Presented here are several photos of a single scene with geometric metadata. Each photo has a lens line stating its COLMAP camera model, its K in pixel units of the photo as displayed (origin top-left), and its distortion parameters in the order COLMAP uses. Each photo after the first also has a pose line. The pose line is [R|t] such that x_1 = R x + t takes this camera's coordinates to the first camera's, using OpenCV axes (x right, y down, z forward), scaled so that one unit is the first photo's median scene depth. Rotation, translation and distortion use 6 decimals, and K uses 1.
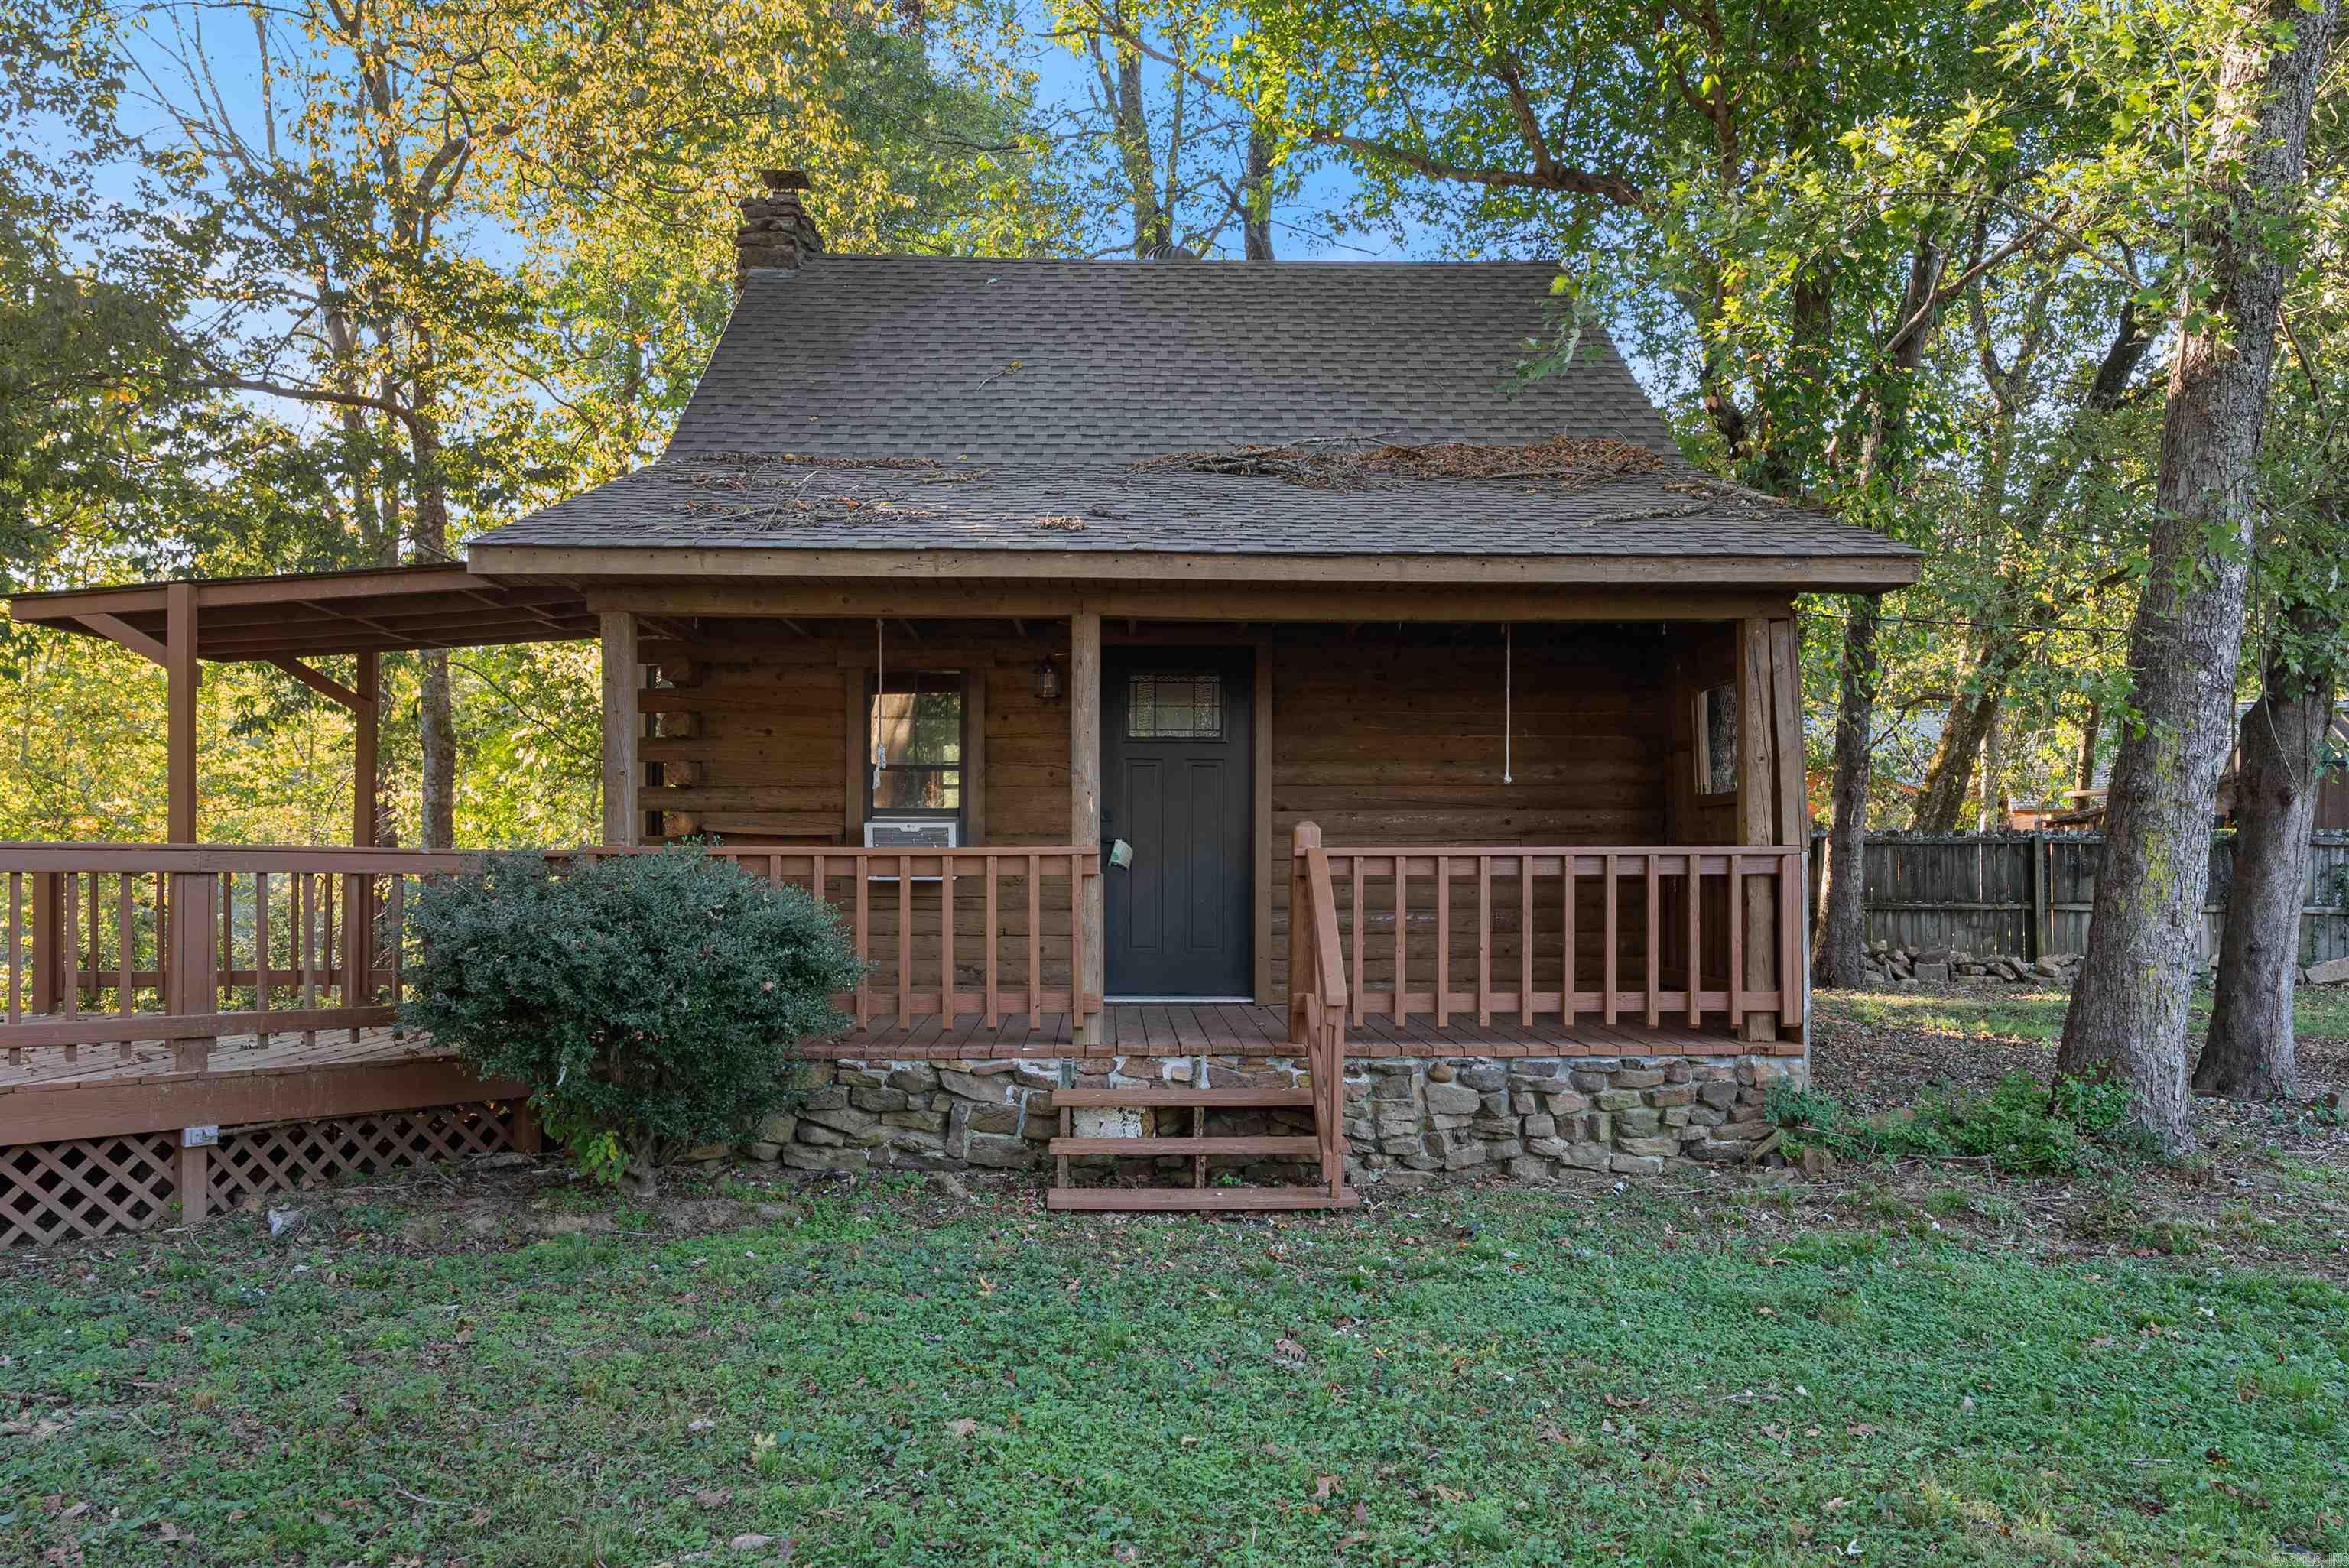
lens RADIAL K [[1750.4, 0, 1174.9], [0, 1750.4, 856.3], [0, 0, 1]] dist [0.001305, -0.000851]
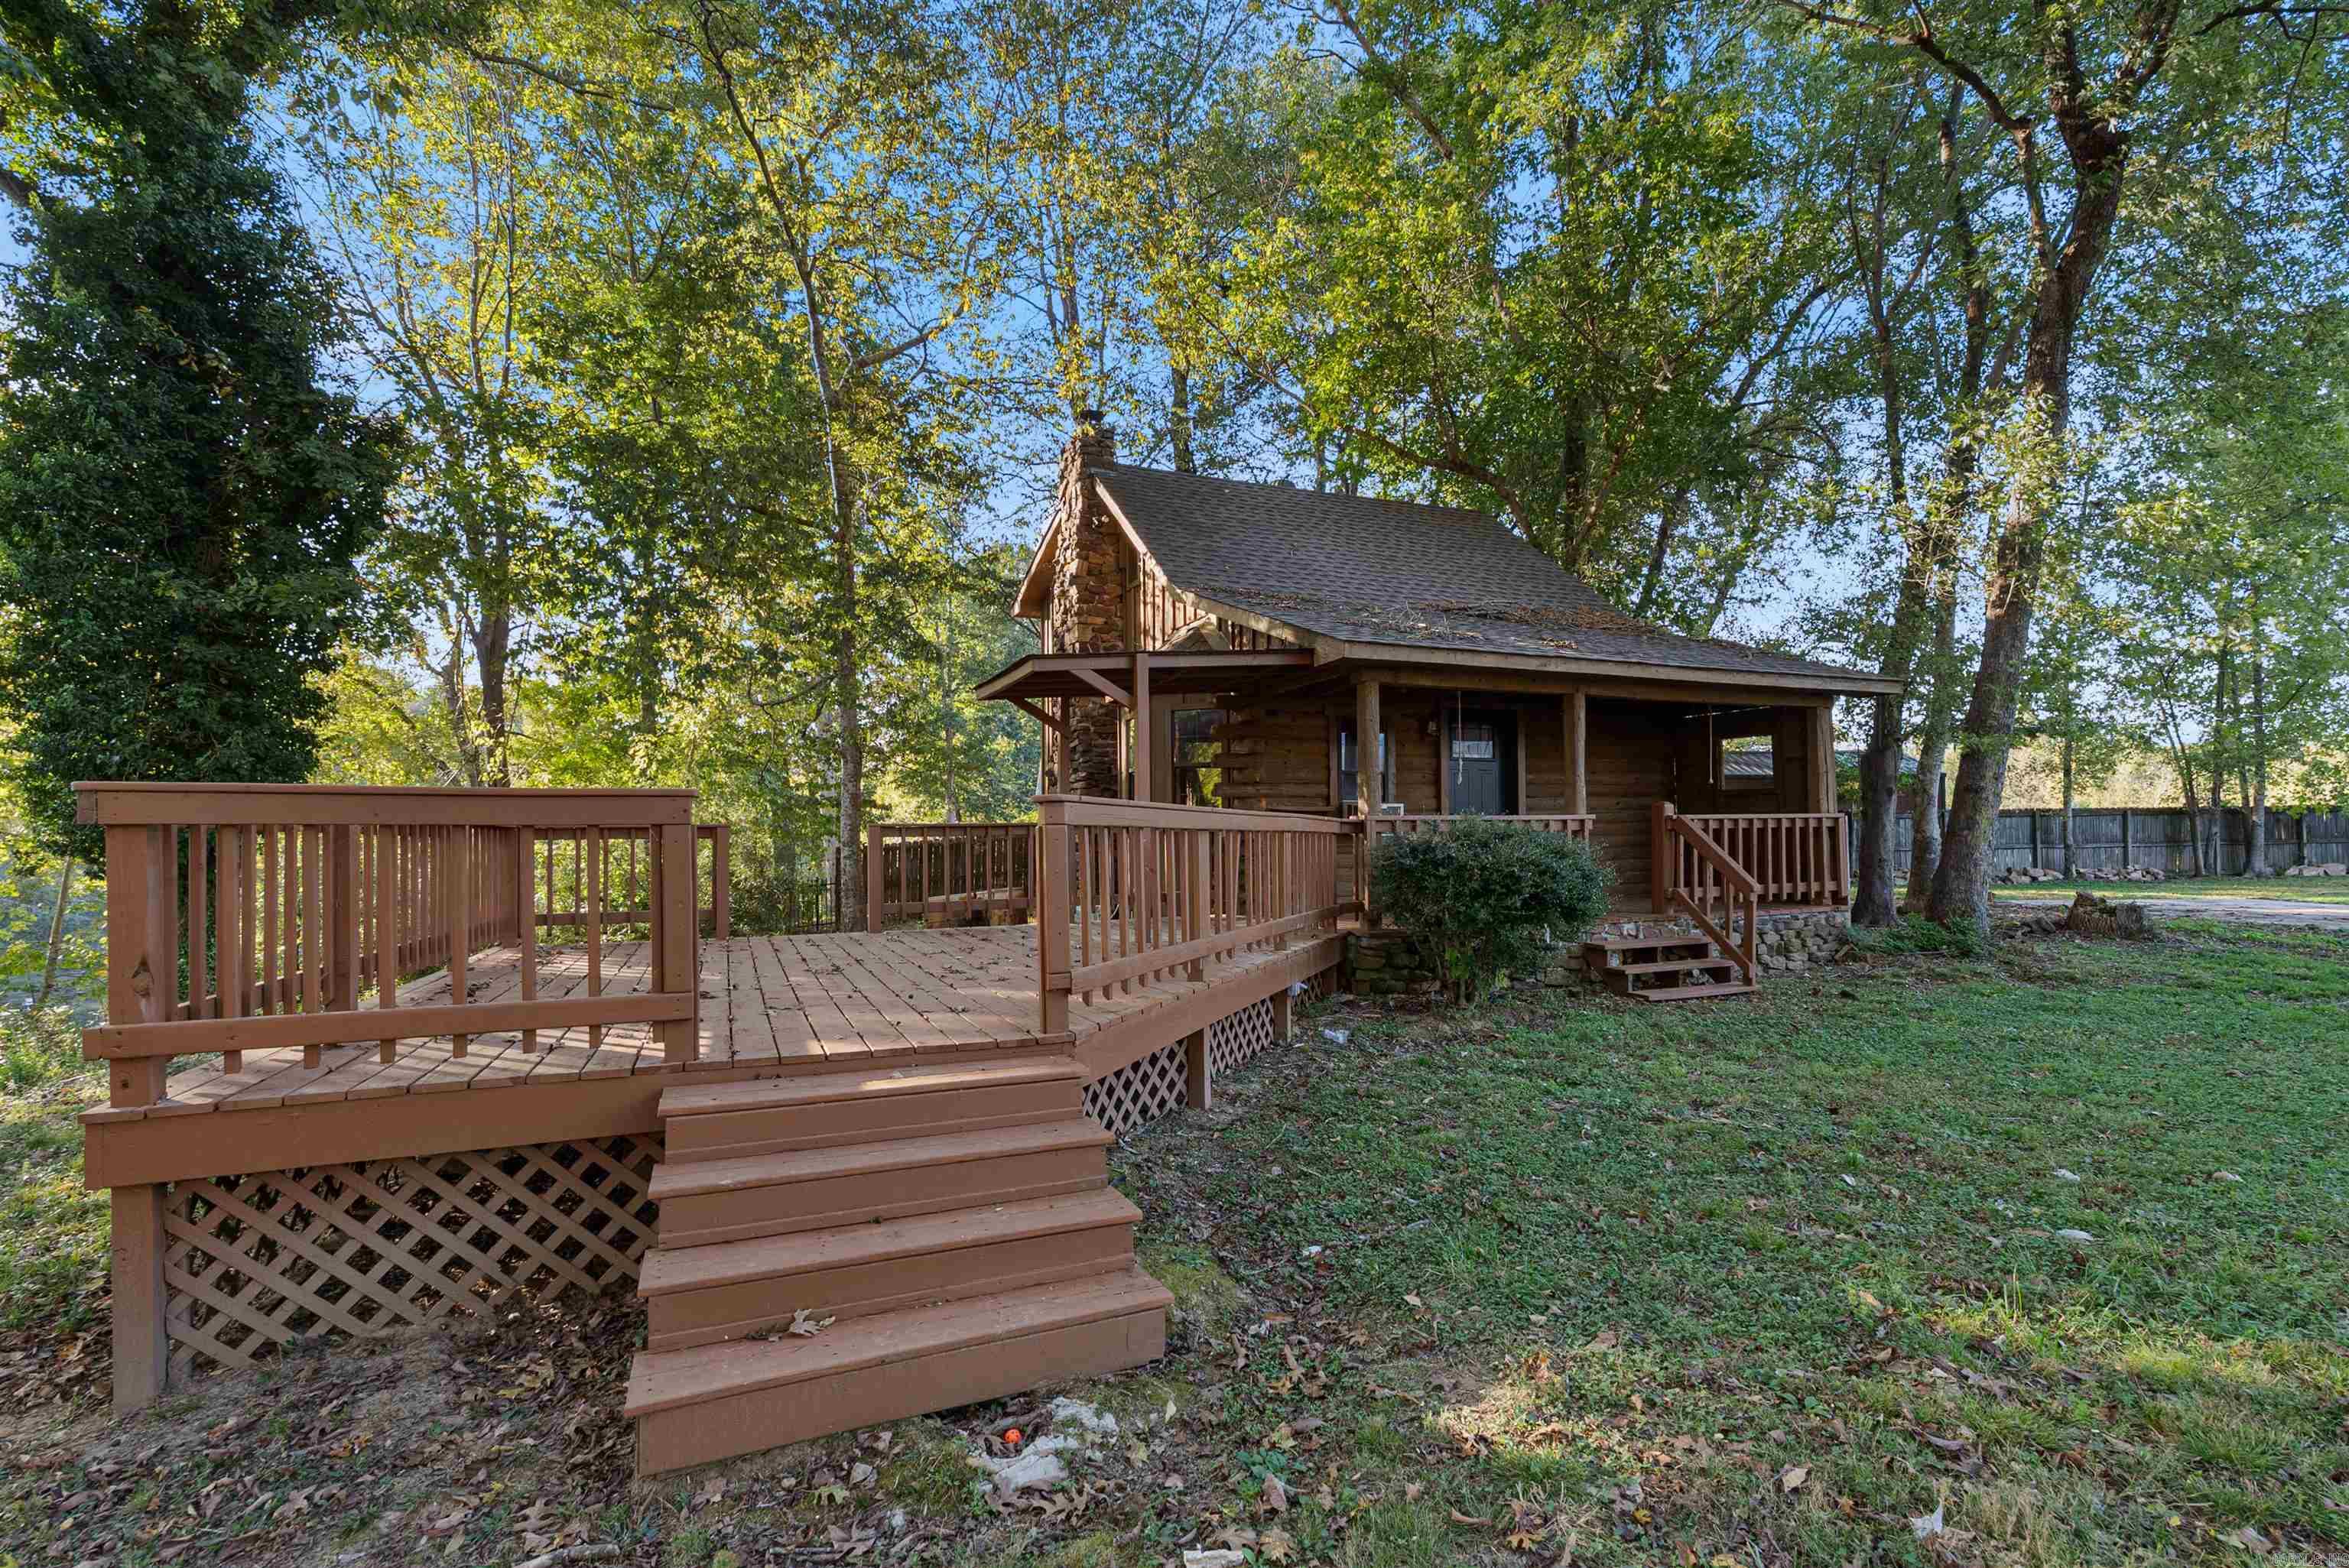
lens RADIAL K [[1068.3, 0, 1168.2], [0, 1068.3, 797.6], [0, 0, 1]] dist [-0.004003, 0.000821]
pose [[0.932943, 0.004733, 0.359993, -0.901139], [0.005603, 0.999602, -0.027662, 0.005559], [-0.359981, 0.027824, 0.932545, 0.072994]]
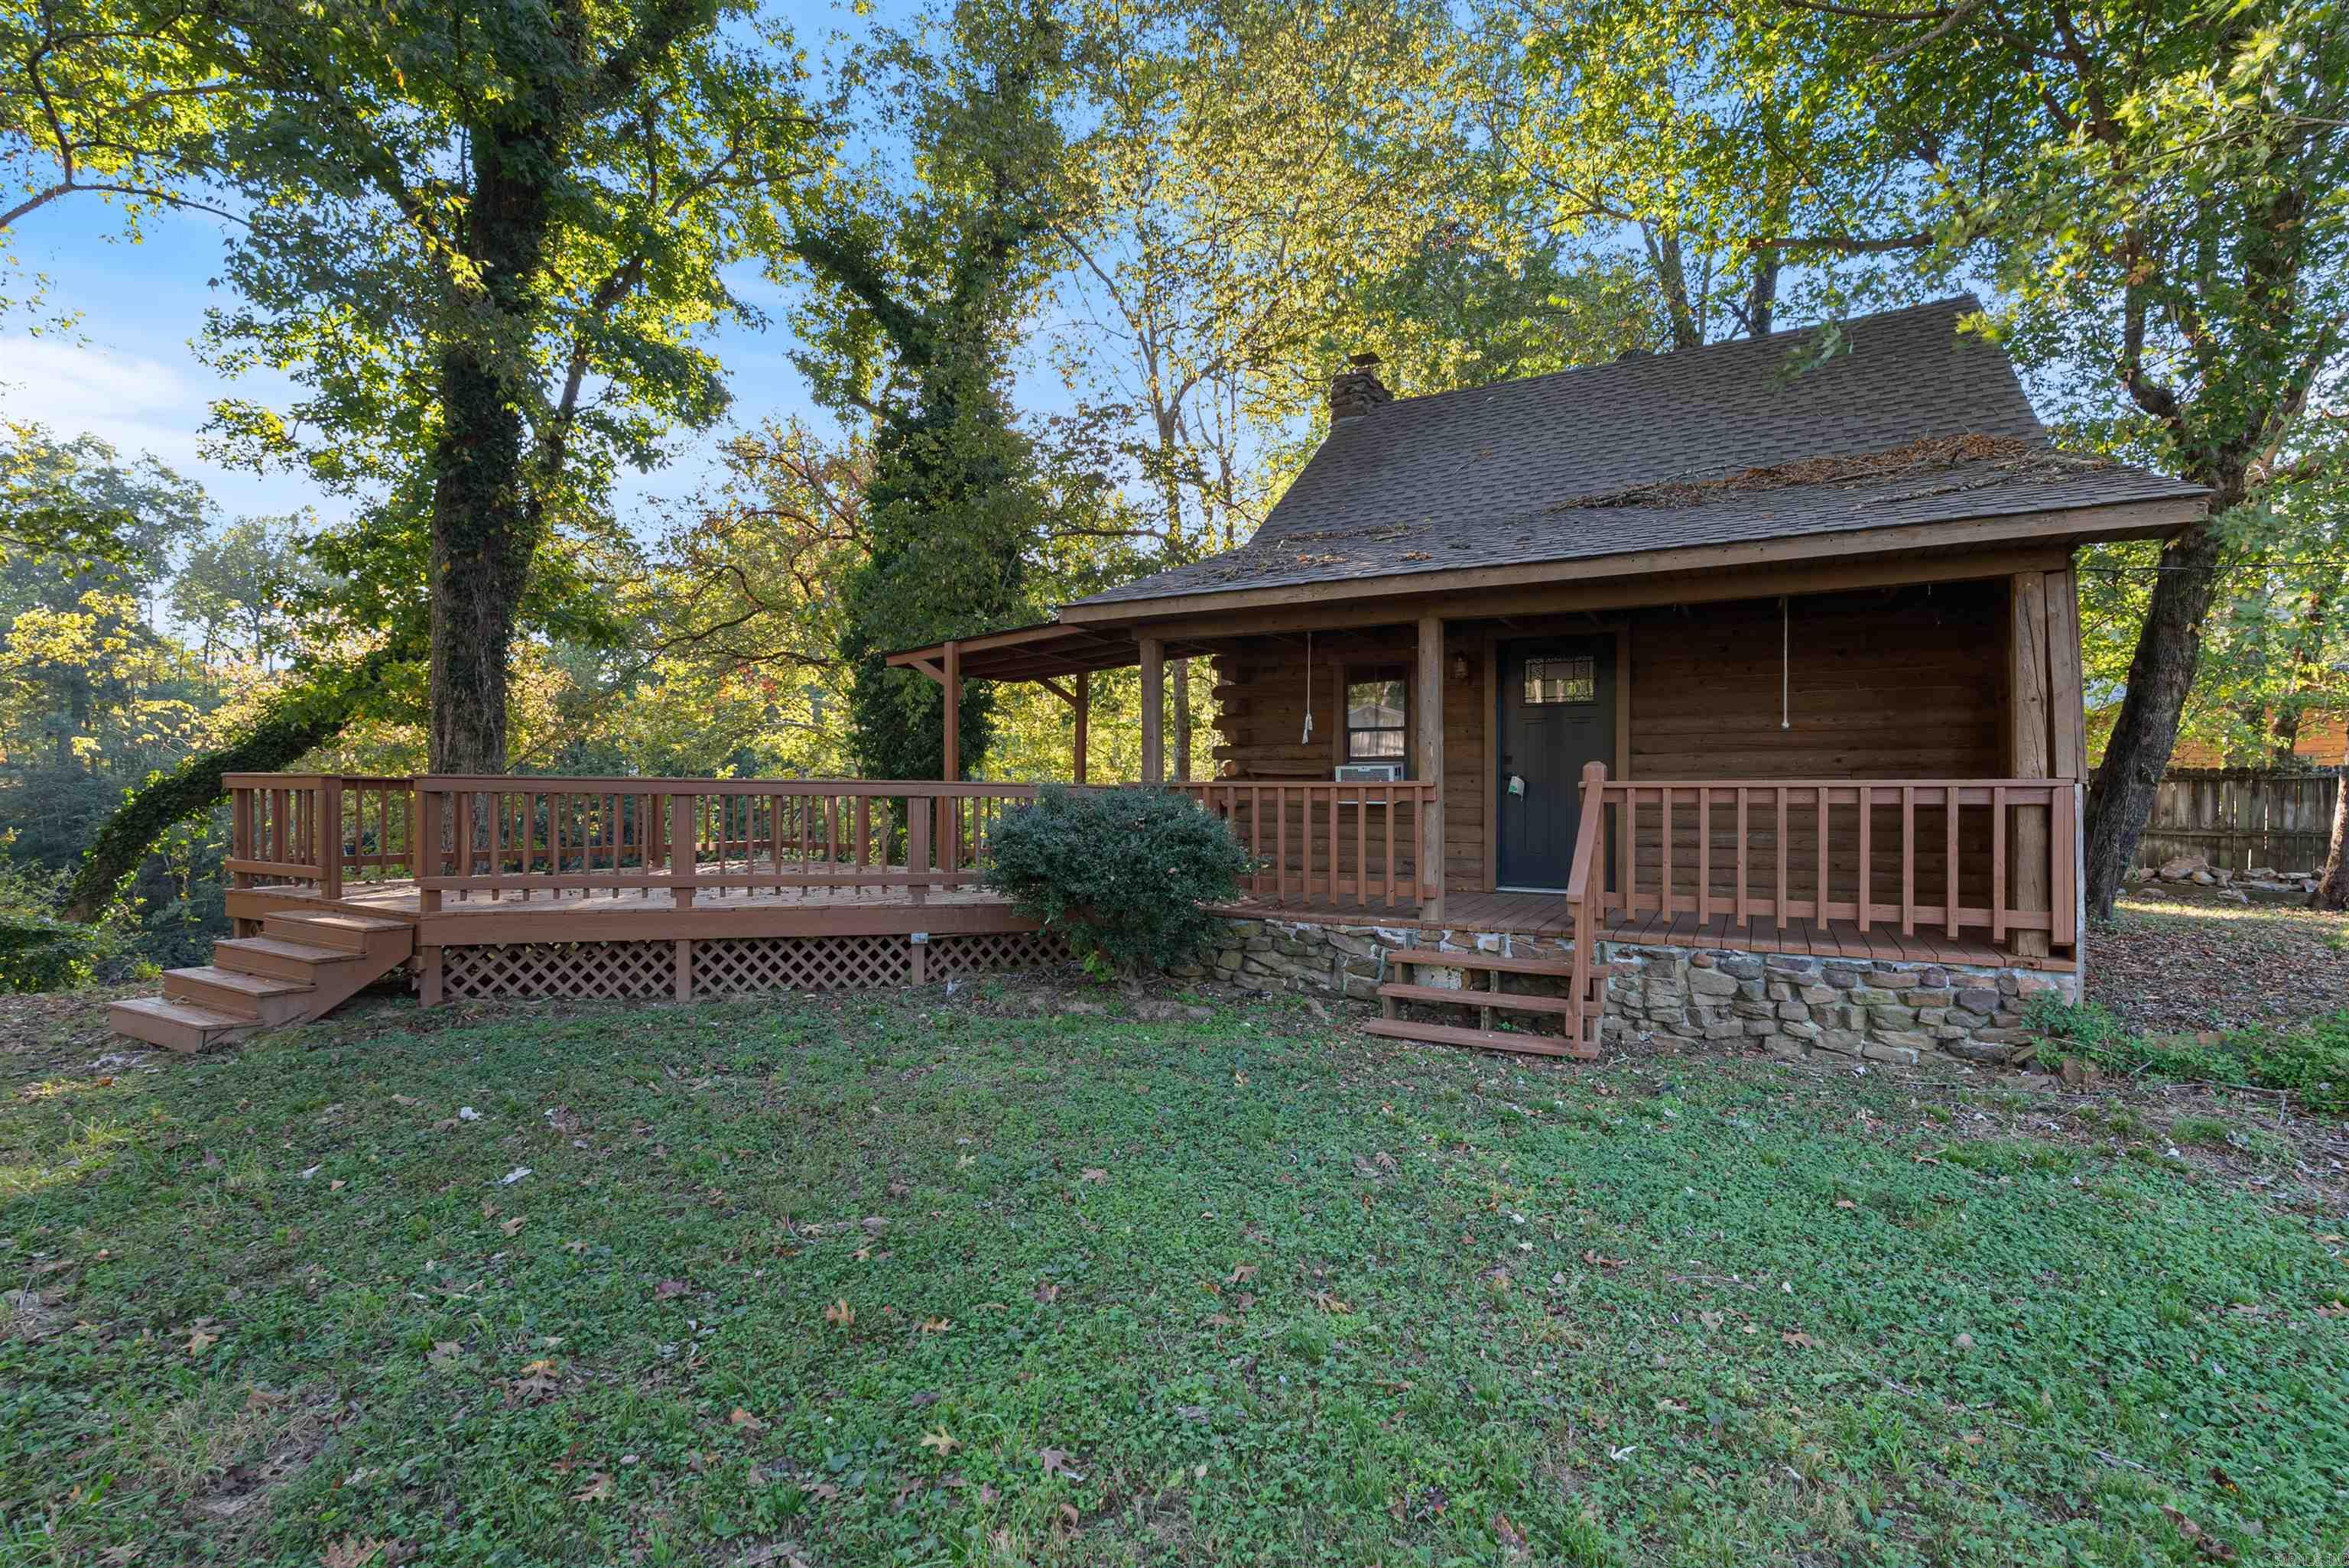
lens RADIAL K [[1068.3, 0, 1173.0], [0, 1068.3, 790.2], [0, 0, 1]] dist [-0.004003, 0.000821]
pose [[0.855302, 0.001572, -0.518128, 0.223840], [-0.001106, 0.999999, 0.001207, 0.001141], [0.518129, -0.000459, 0.855302, 0.149805]]
